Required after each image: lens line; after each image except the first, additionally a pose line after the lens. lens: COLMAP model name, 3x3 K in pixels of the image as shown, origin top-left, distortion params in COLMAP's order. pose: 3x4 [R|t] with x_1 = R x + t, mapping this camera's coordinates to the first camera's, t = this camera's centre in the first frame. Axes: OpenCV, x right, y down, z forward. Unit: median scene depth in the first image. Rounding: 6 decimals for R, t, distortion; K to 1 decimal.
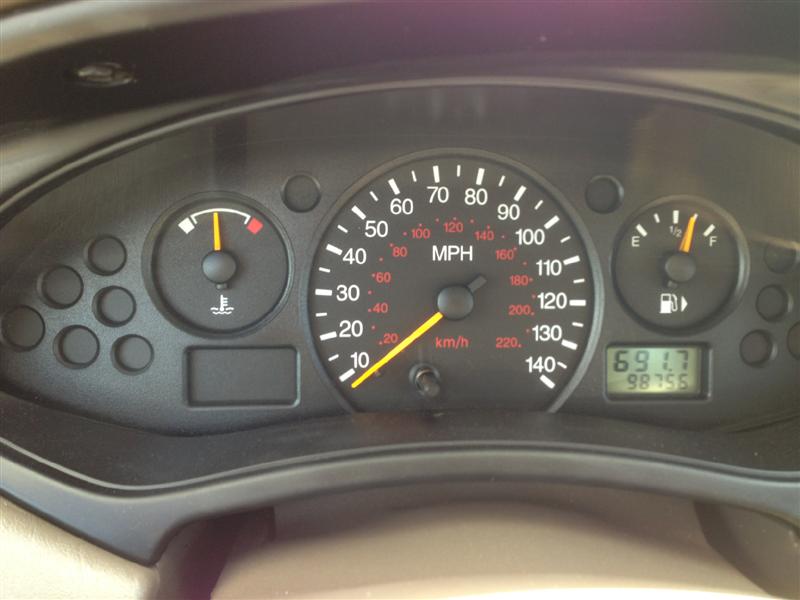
lens RADIAL K [[707.0, 0, 400.3], [0, 707.0, 300.7], [0, 0, 1]] dist [0.084417, -0.134031]
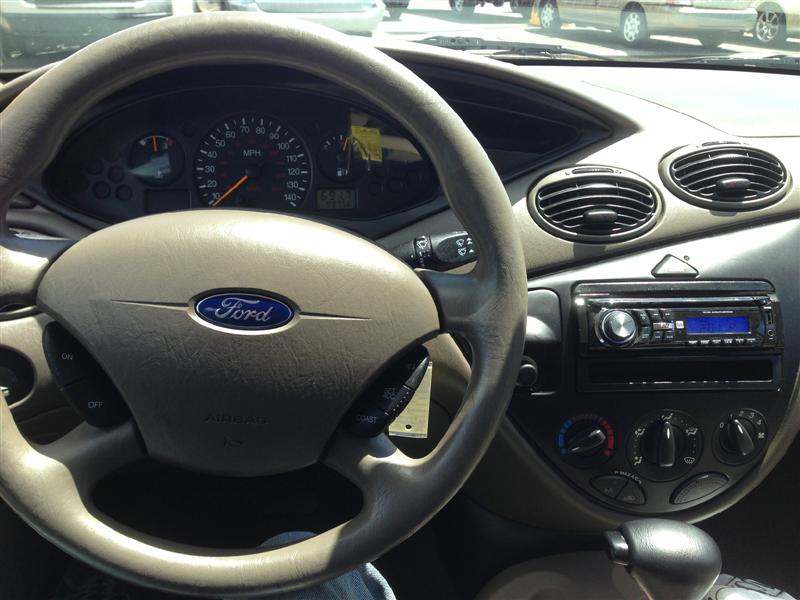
lens RADIAL K [[732.9, 0, 413.5], [0, 732.9, 280.5], [0, 0, 1]] dist [0.064758, 0.000000]
pose [[0.996712, -0.032957, 0.074024, 0.439664], [0.031490, 0.999286, 0.020890, 0.351746], [-0.074660, -0.018491, 0.997038, -1.675437]]
